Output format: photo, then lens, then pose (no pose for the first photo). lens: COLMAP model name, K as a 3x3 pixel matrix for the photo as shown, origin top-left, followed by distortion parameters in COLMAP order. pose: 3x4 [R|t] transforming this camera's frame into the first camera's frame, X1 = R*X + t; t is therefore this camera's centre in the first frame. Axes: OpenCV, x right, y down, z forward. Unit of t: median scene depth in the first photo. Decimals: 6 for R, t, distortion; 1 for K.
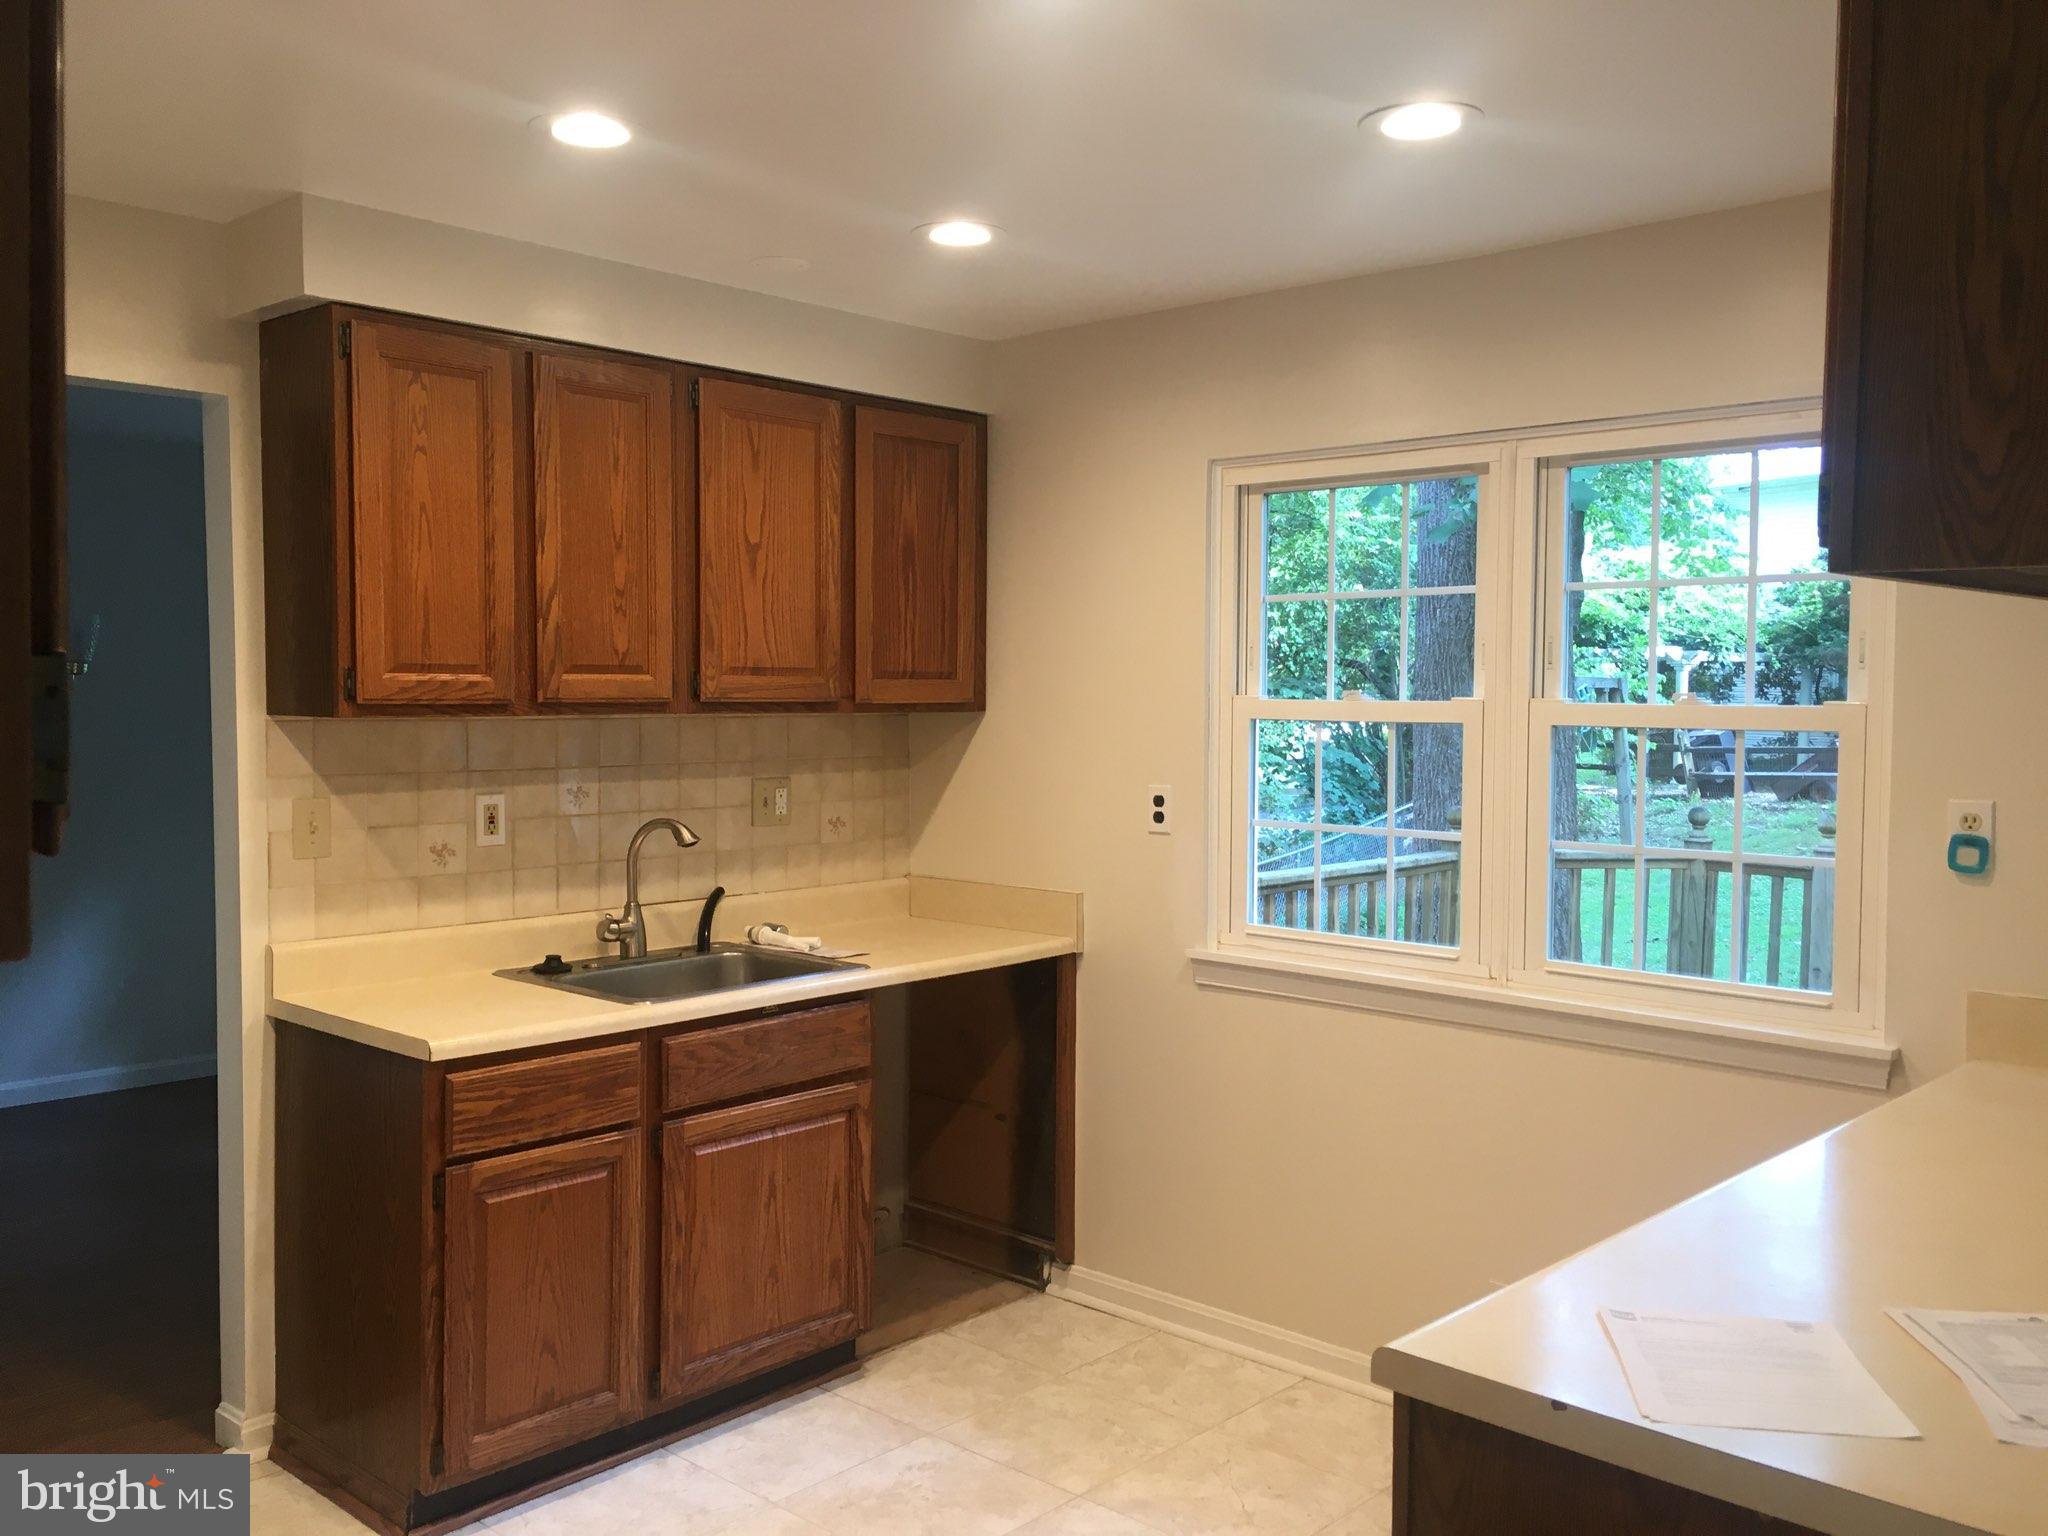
lens RADIAL K [[1732.9, 0, 1024.0], [0, 1732.9, 768.0], [0, 0, 1]] dist [0.068583, -0.059866]
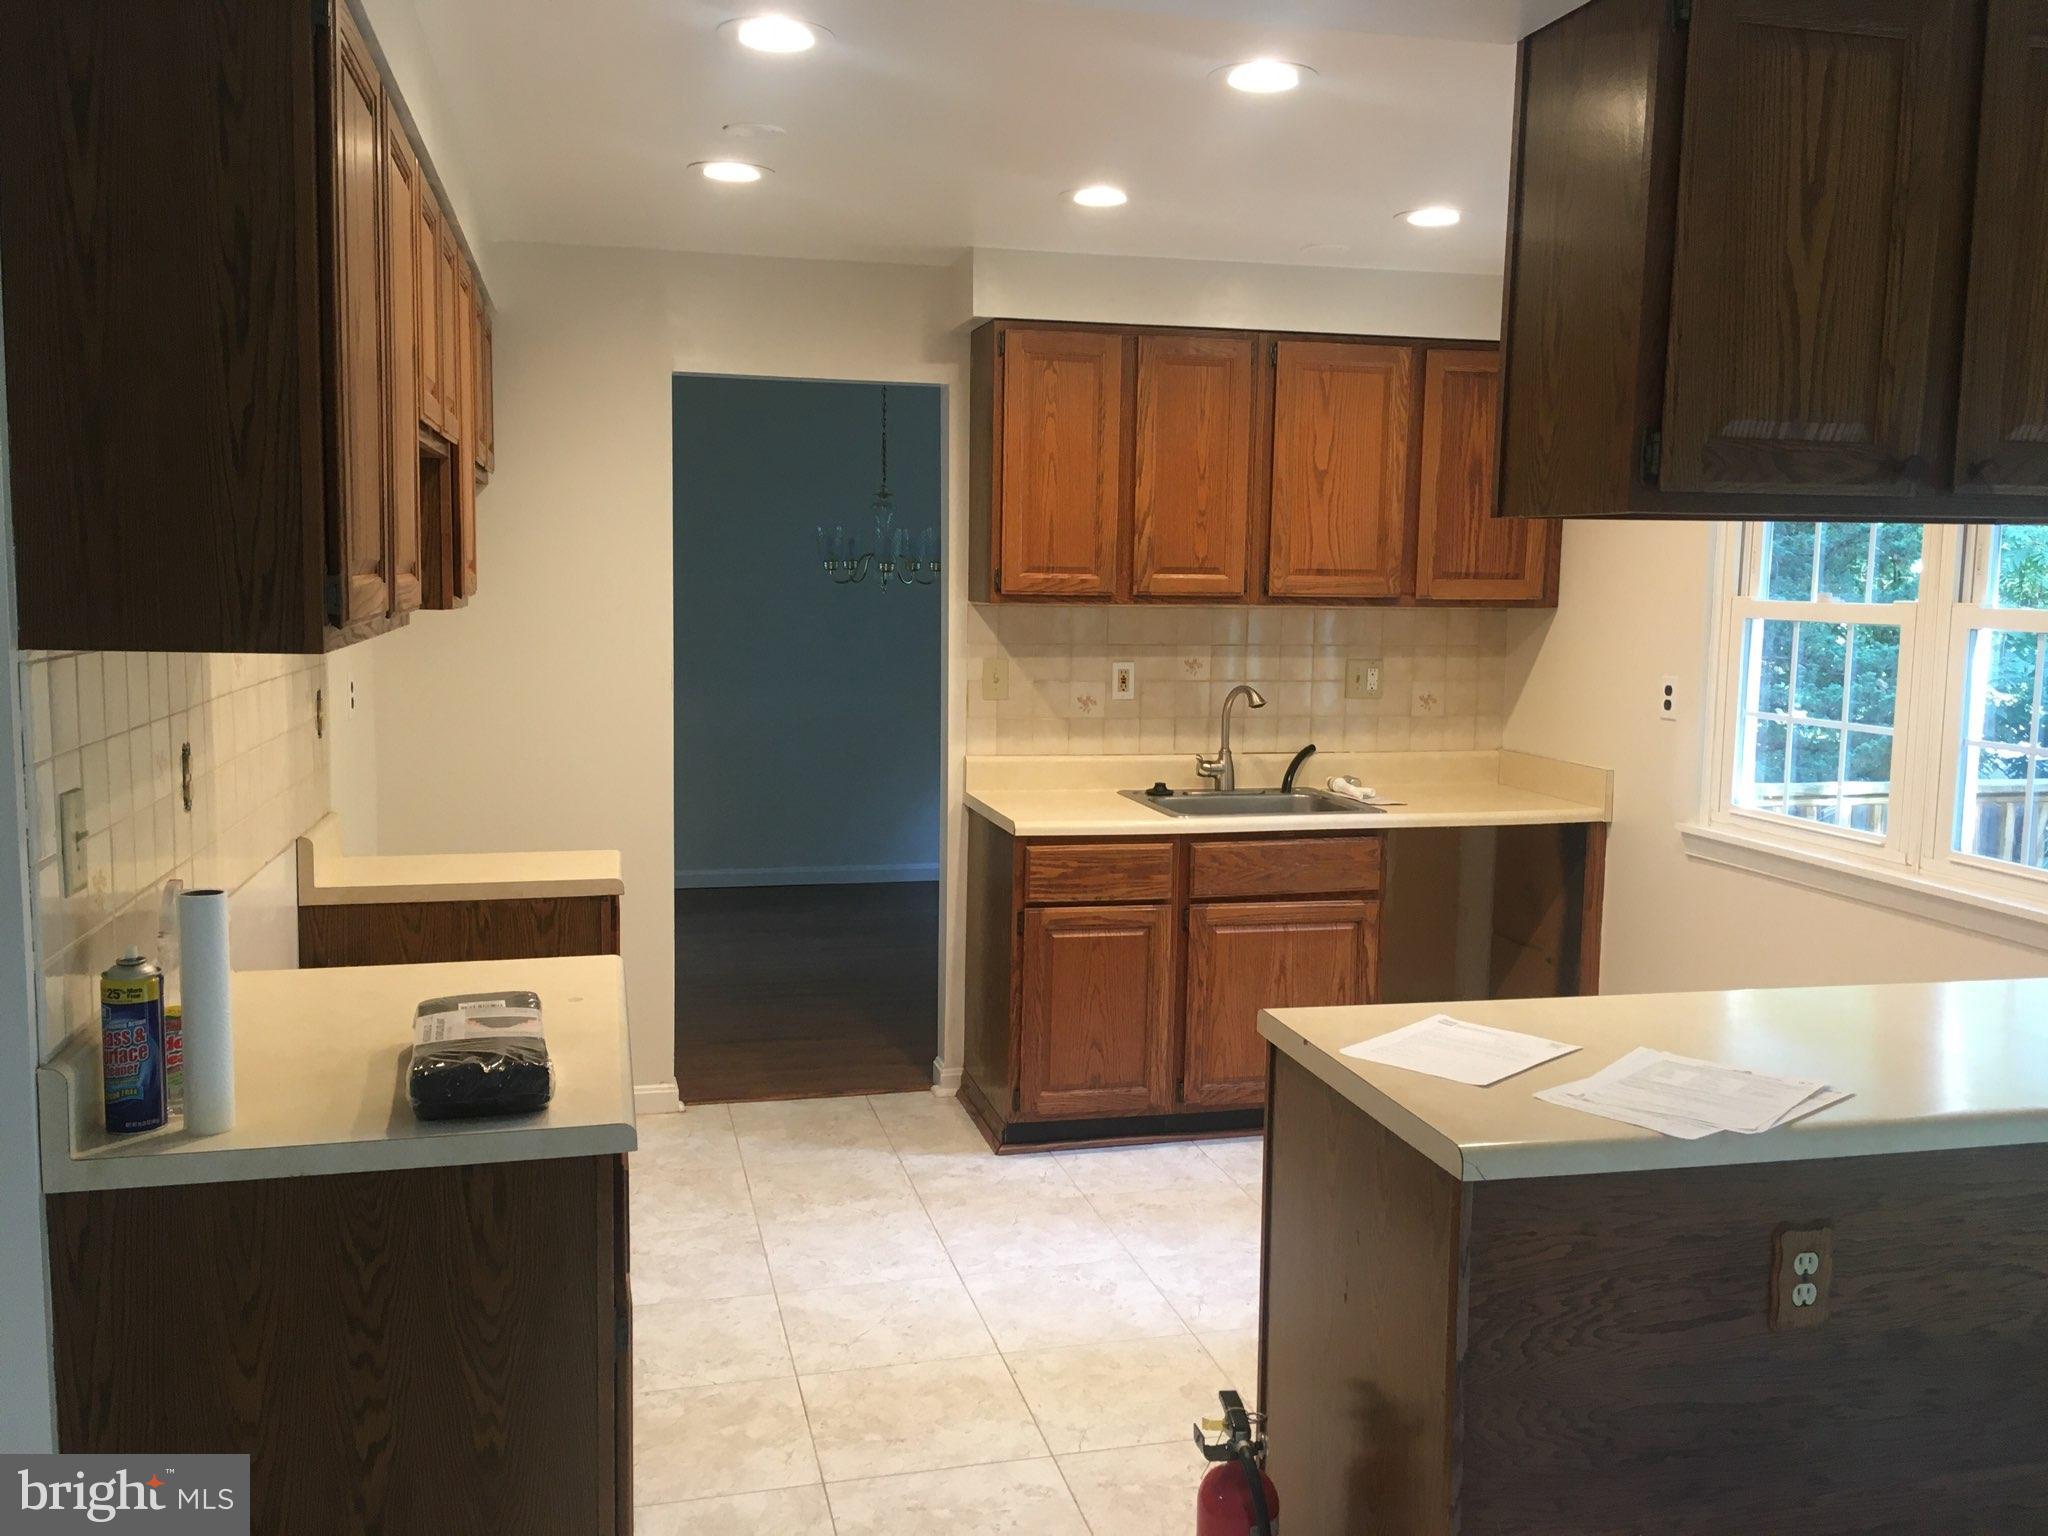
lens RADIAL K [[1732.9, 0, 1024.0], [0, 1732.9, 768.0], [0, 0, 1]] dist [0.068583, -0.059866]
pose [[0.841602, 0.069585, -0.535597, 0.368229], [-0.036170, 0.996701, 0.072656, 0.002090], [0.538886, -0.041775, 0.841342, -0.192782]]
